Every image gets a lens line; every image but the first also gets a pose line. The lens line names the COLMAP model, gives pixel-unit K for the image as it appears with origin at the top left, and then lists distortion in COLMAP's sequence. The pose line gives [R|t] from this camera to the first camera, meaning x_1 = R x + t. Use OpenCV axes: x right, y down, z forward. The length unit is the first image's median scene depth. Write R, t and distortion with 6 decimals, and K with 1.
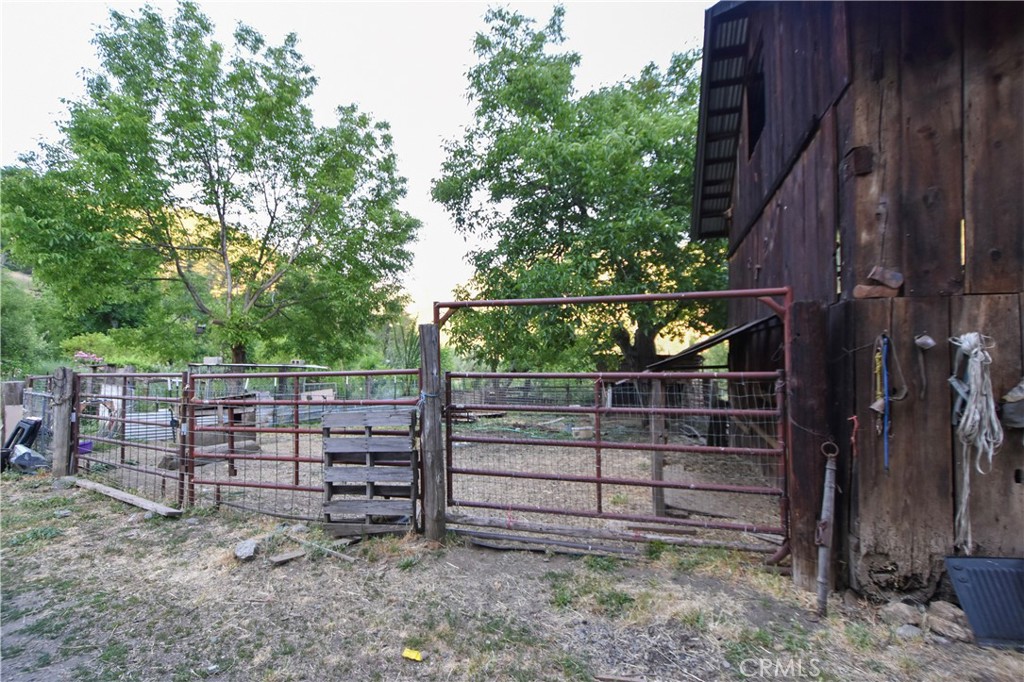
lens RADIAL K [[445.9, 0, 508.9], [0, 445.9, 344.4], [0, 0, 1]] dist [0.007762, -0.007403]
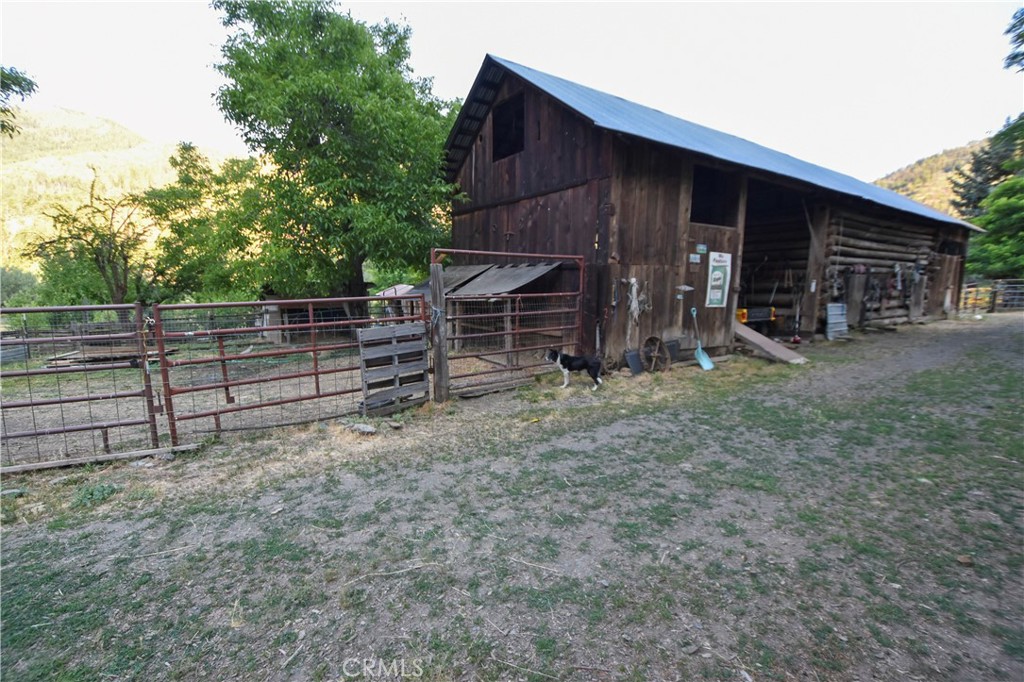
lens RADIAL K [[445.9, 0, 508.9], [0, 445.9, 344.4], [0, 0, 1]] dist [0.007762, -0.007403]
pose [[0.612753, -0.104658, 0.783314, -1.699585], [-0.024111, 0.988255, 0.150902, -0.015907], [-0.789906, -0.111352, 0.603033, -0.176384]]
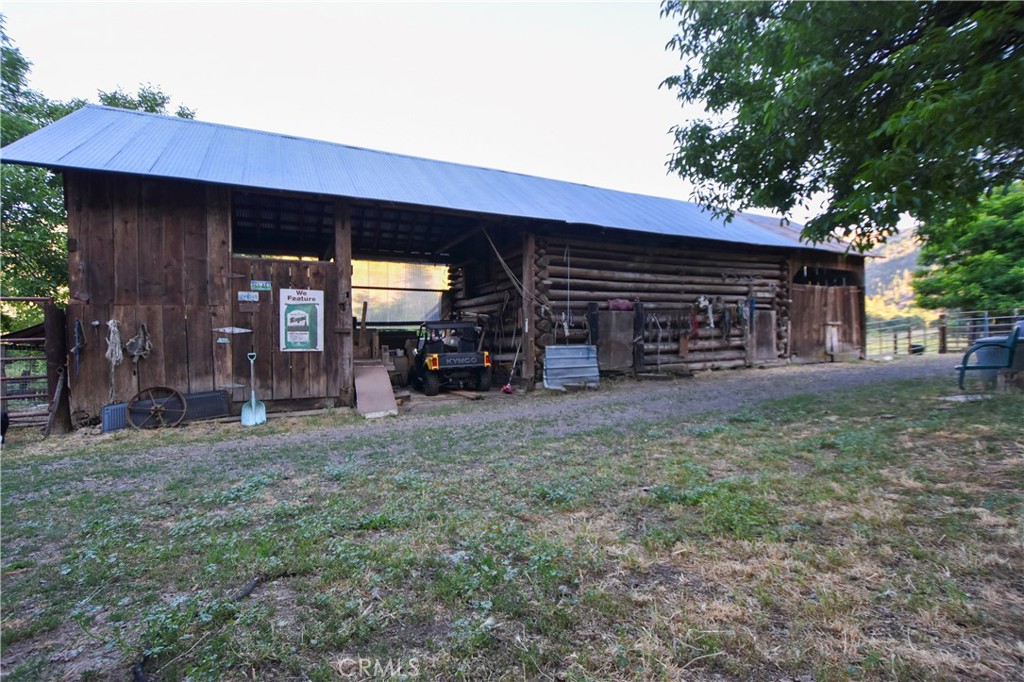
lens RADIAL K [[445.9, 0, 508.9], [0, 445.9, 344.4], [0, 0, 1]] dist [0.007762, -0.007403]
pose [[0.707428, -0.026117, 0.706303, 0.755131], [0.006310, 0.999511, 0.030639, 0.048073], [-0.706758, -0.017218, 0.707246, -2.275857]]
